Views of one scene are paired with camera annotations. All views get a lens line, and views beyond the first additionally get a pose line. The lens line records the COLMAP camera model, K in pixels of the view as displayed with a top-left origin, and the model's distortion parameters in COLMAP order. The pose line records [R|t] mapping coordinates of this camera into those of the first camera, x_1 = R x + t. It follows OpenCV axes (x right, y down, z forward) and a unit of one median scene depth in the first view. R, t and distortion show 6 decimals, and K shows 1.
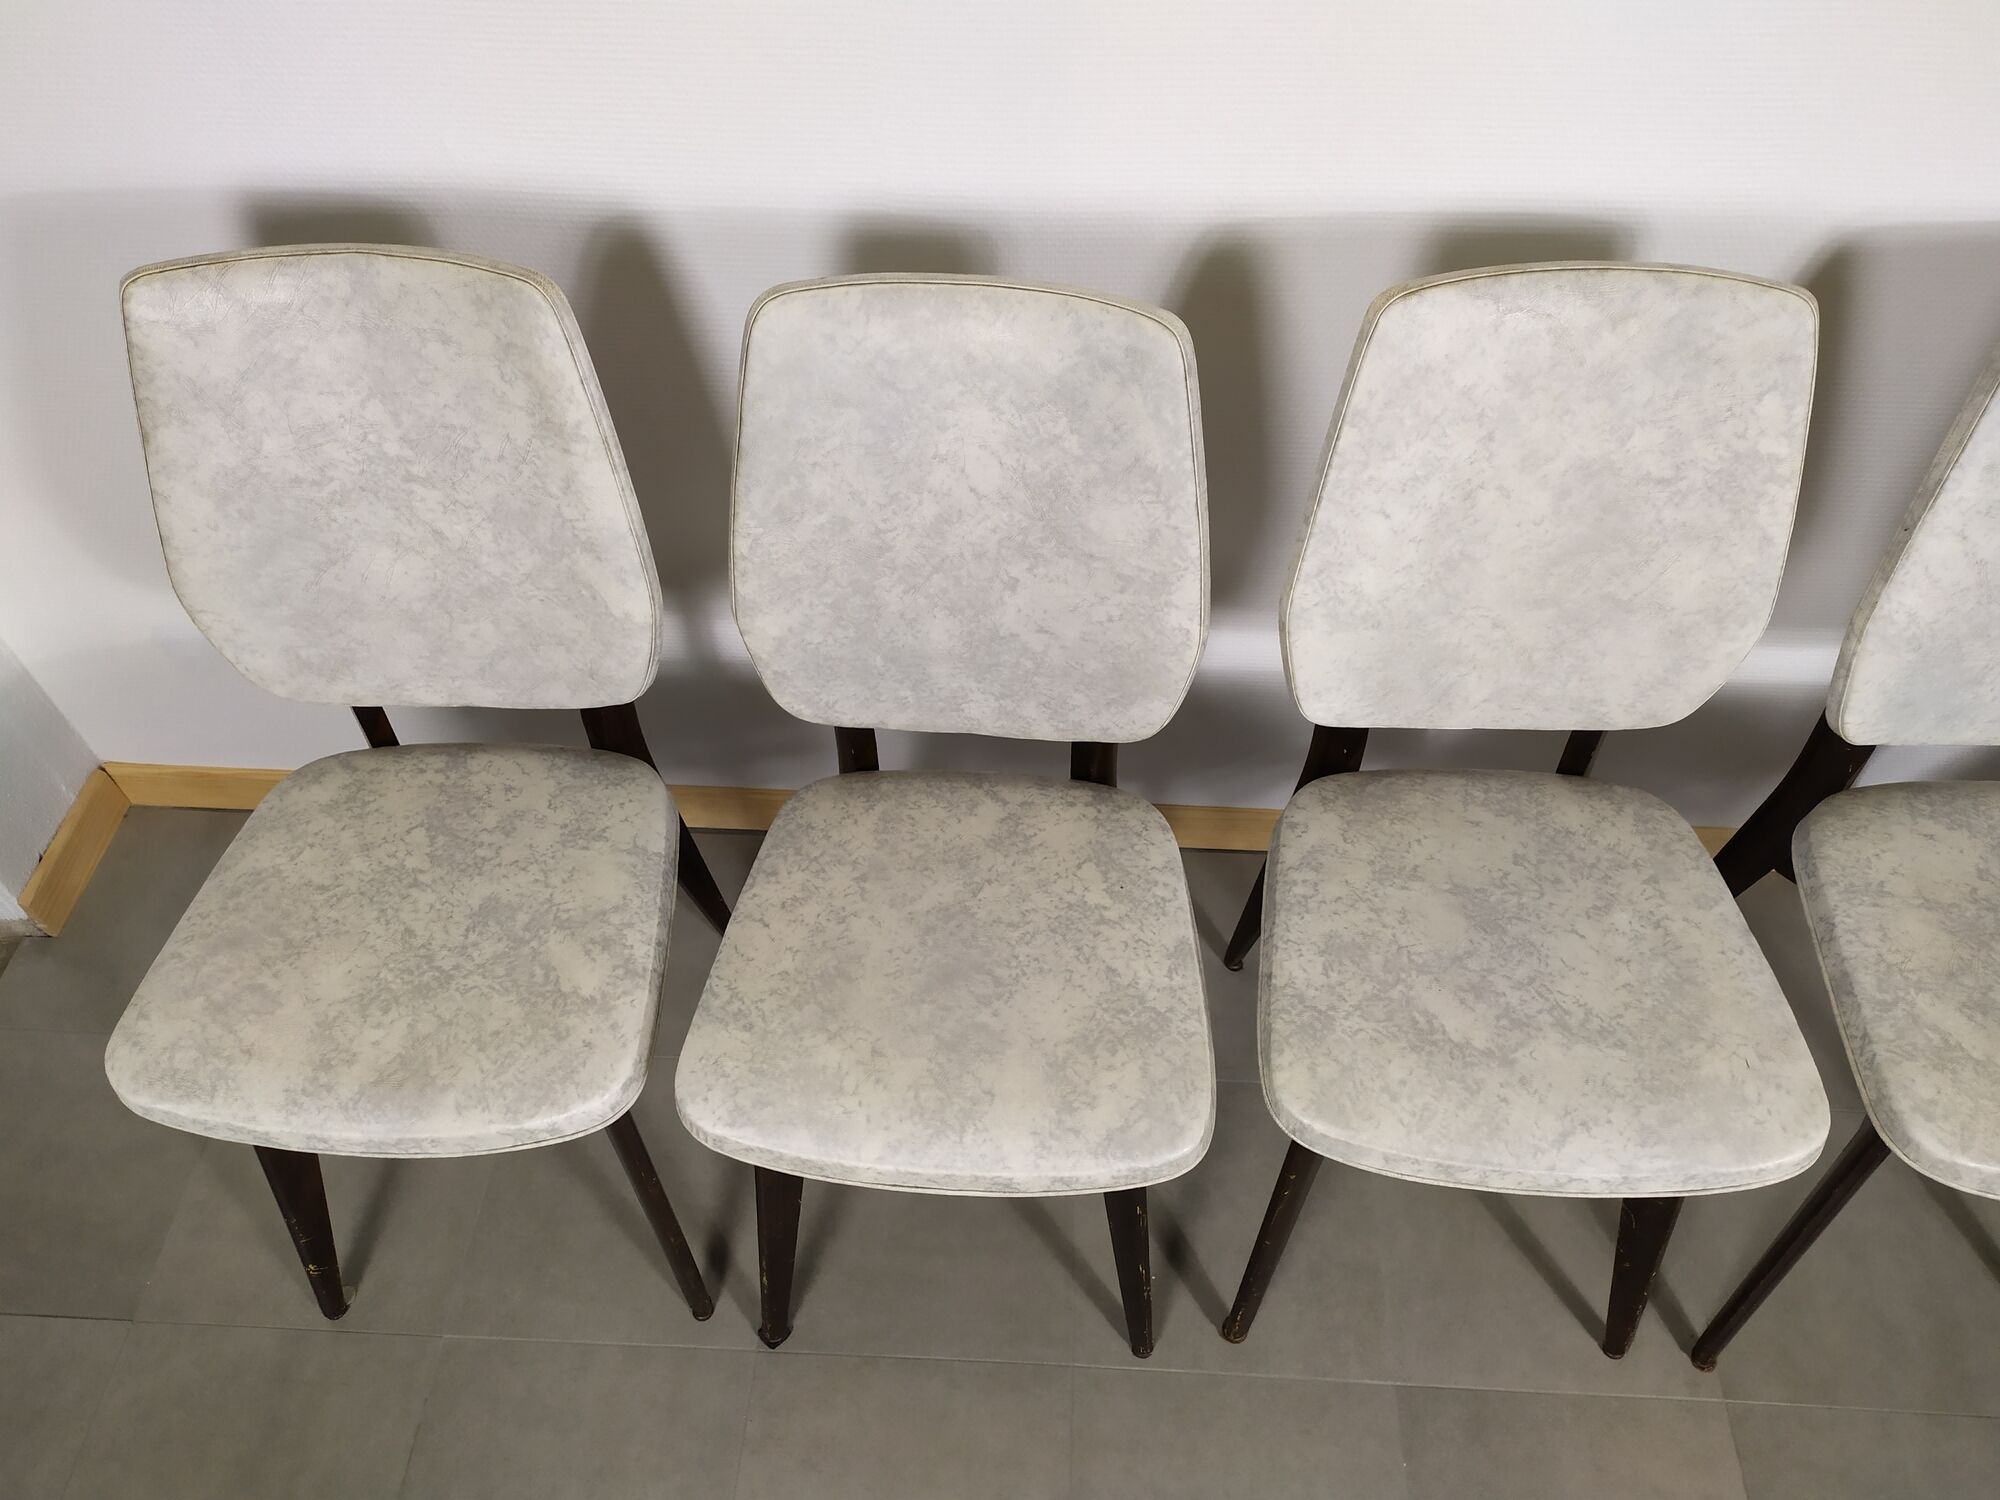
lens RADIAL K [[1483.3, 0, 1000.0], [0, 1483.3, 750.0], [0, 0, 1]] dist [0.069602, -0.079876]
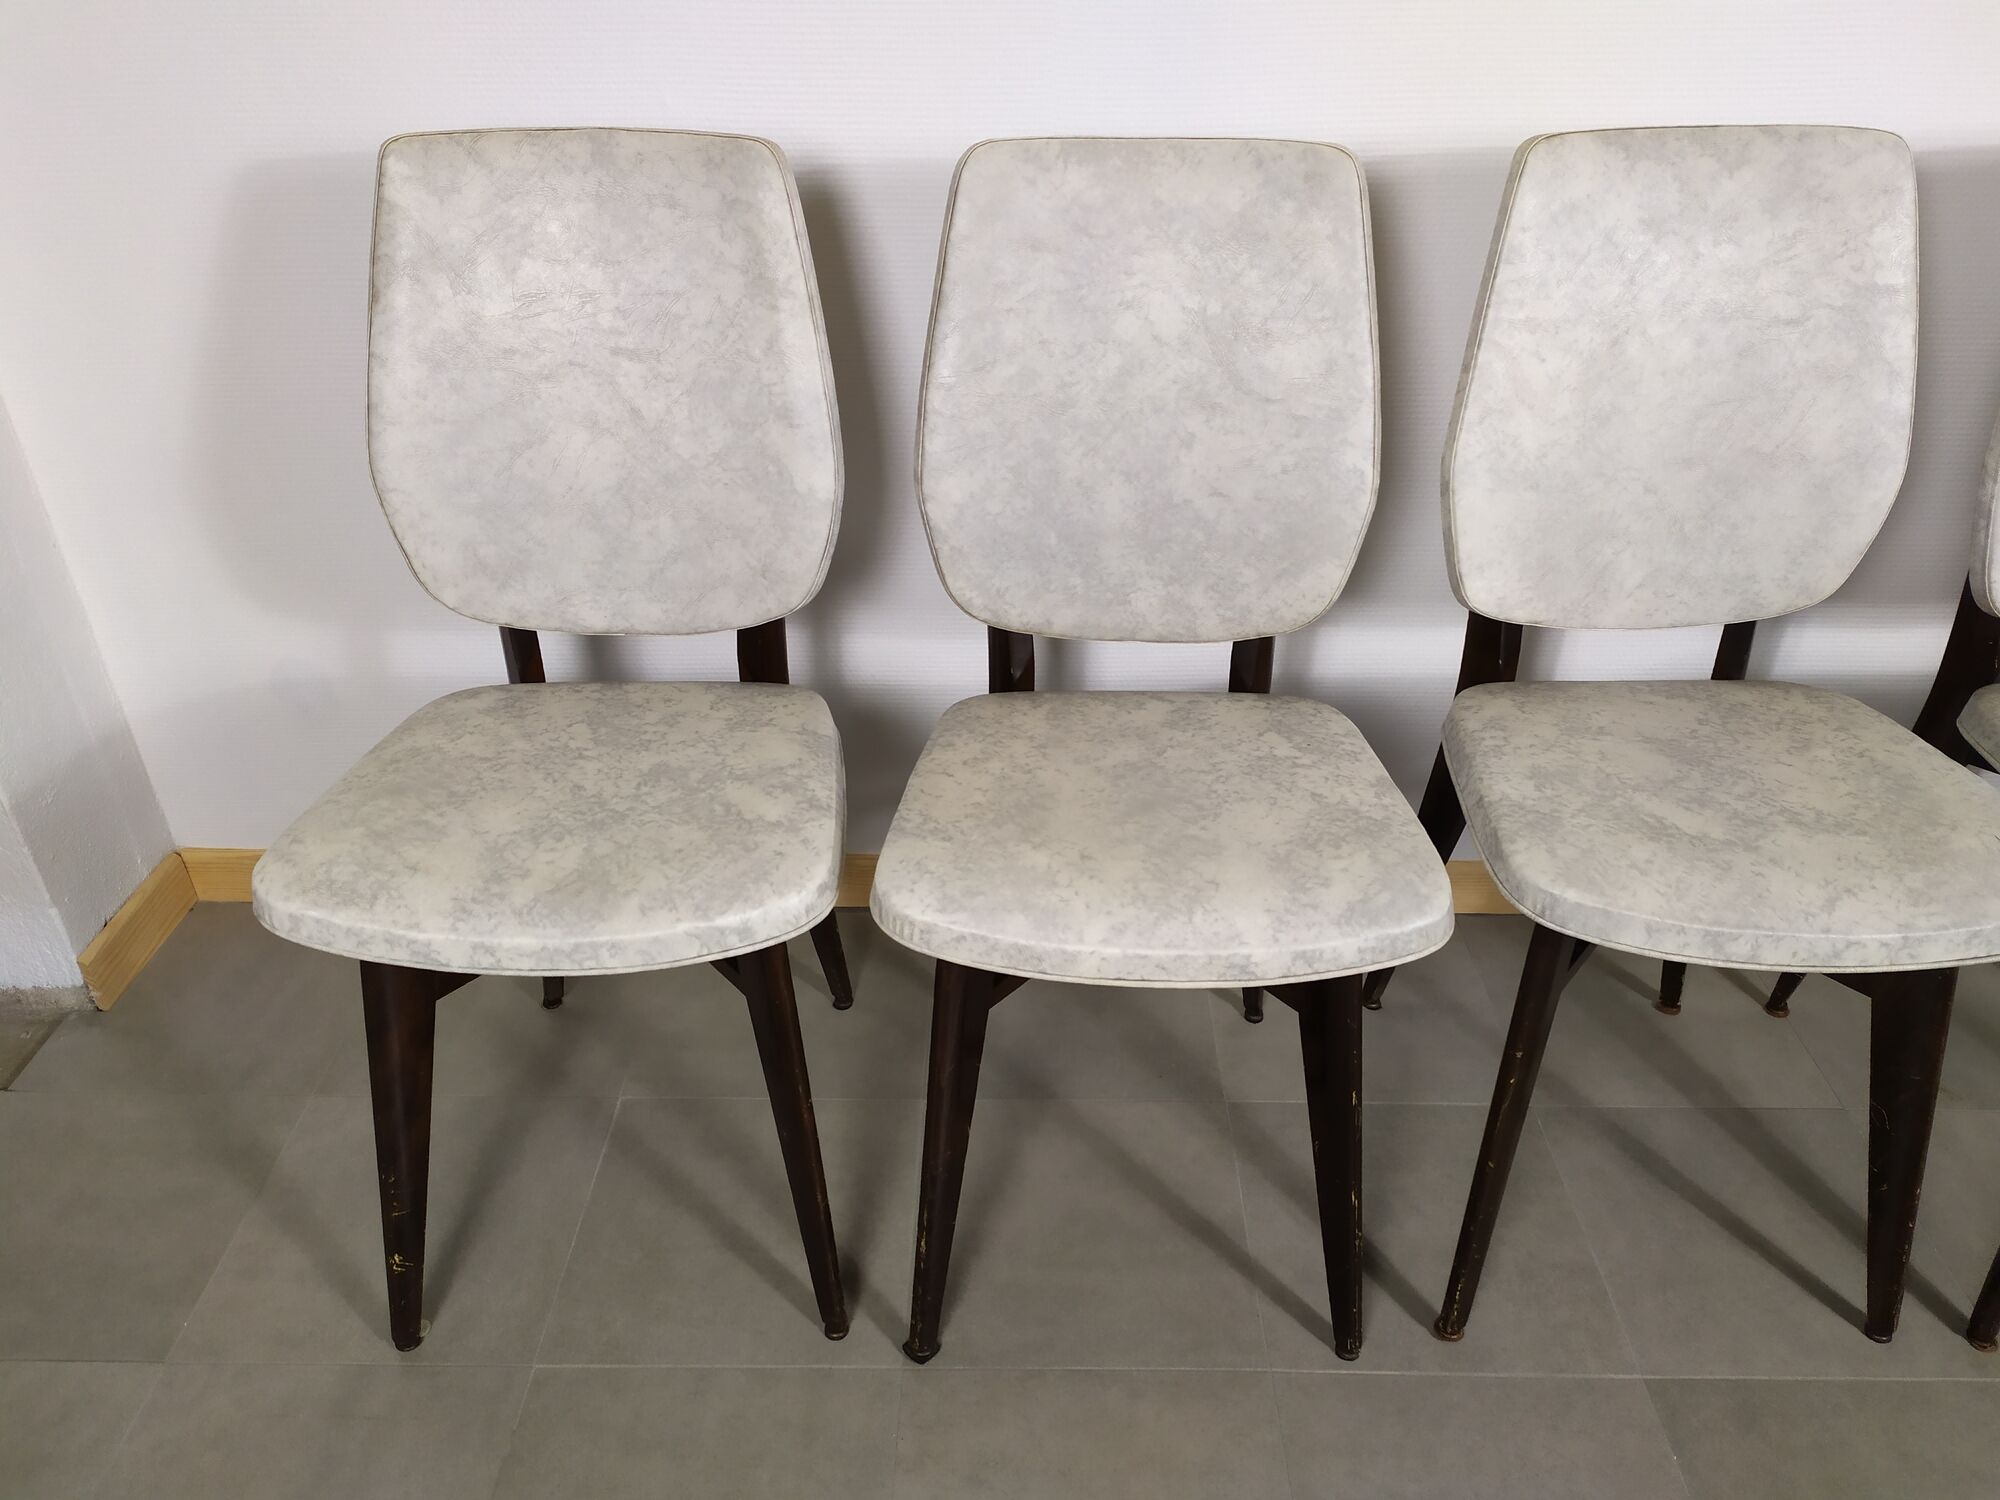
lens RADIAL K [[1469.7, 0, 992.9], [0, 1469.7, 767.7], [0, 0, 1]] dist [0.069551, -0.076287]
pose [[0.999198, -0.013614, 0.037651, -0.172544], [0.025162, 0.945015, -0.326058, 0.443198], [-0.031142, 0.326744, 0.944600, 0.100590]]
